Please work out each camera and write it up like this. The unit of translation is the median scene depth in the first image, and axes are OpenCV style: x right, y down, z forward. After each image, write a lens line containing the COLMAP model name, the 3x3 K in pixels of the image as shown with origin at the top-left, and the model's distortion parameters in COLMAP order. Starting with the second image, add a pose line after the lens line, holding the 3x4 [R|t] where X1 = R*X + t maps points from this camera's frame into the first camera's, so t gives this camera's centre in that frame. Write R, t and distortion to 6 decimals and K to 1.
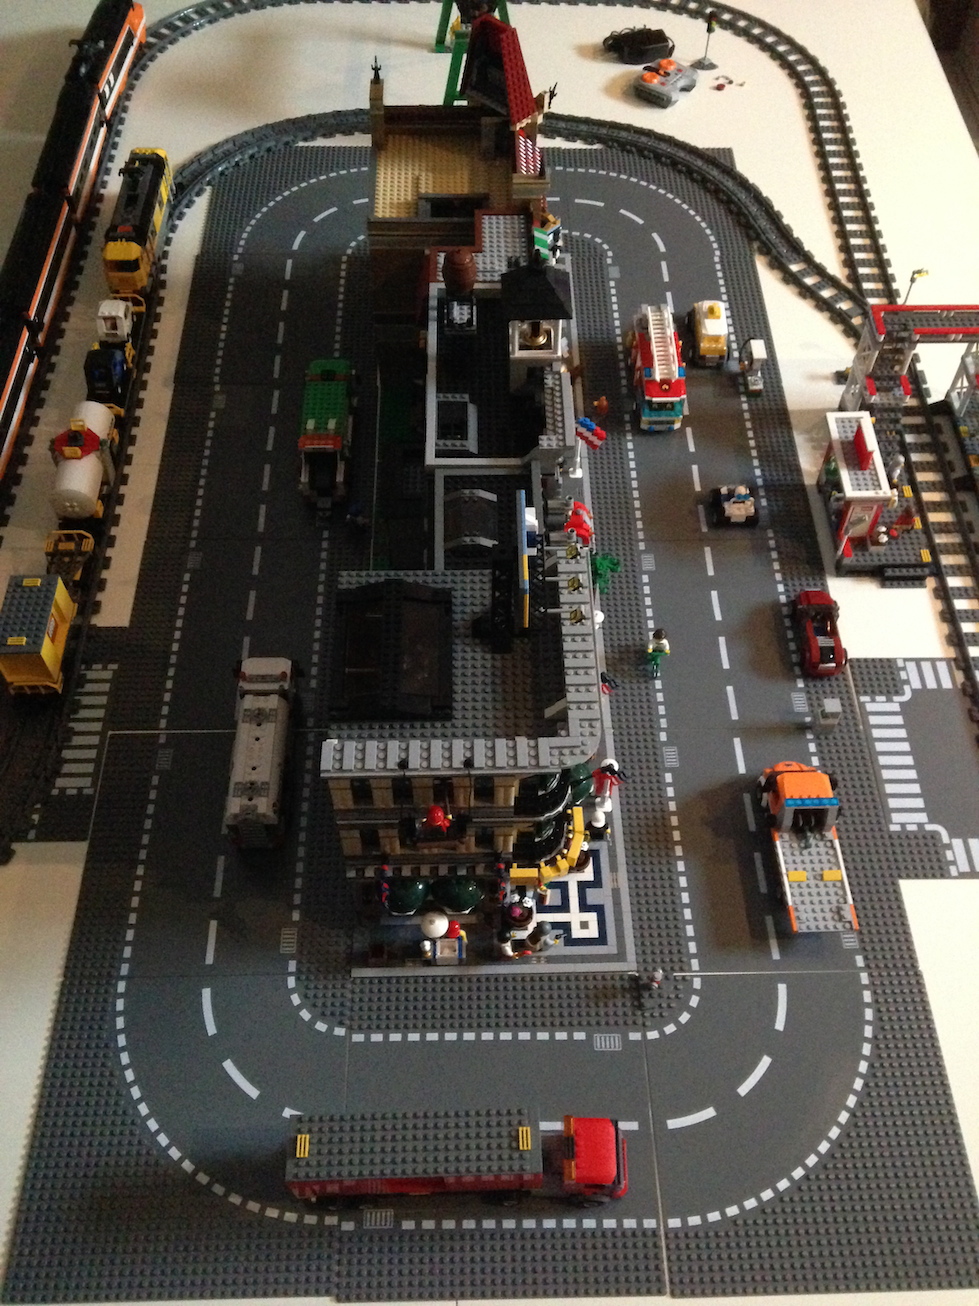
lens RADIAL K [[1218.8, 0, 467.8], [0, 1218.8, 647.7], [0, 0, 1]] dist [0.092697, -0.181045]
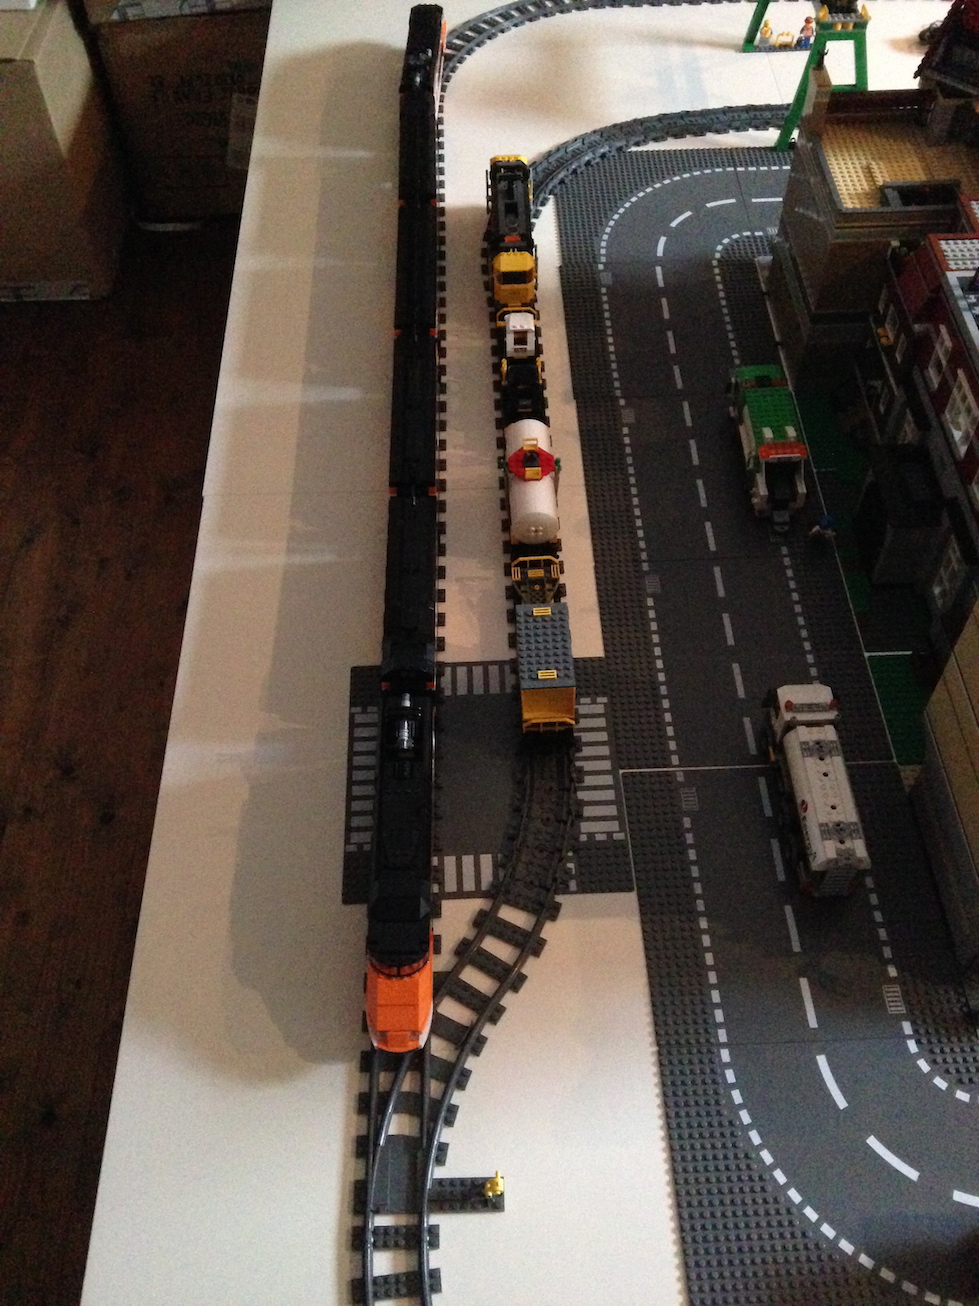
lens RADIAL K [[1209.6, 0, 491.3], [0, 1209.6, 644.4], [0, 0, 1]] dist [0.096836, -0.163427]
pose [[0.999436, -0.032687, -0.007647, -0.354173], [0.032501, 0.999198, -0.023373, -0.007485], [0.008405, 0.023111, 0.999698, 0.079850]]
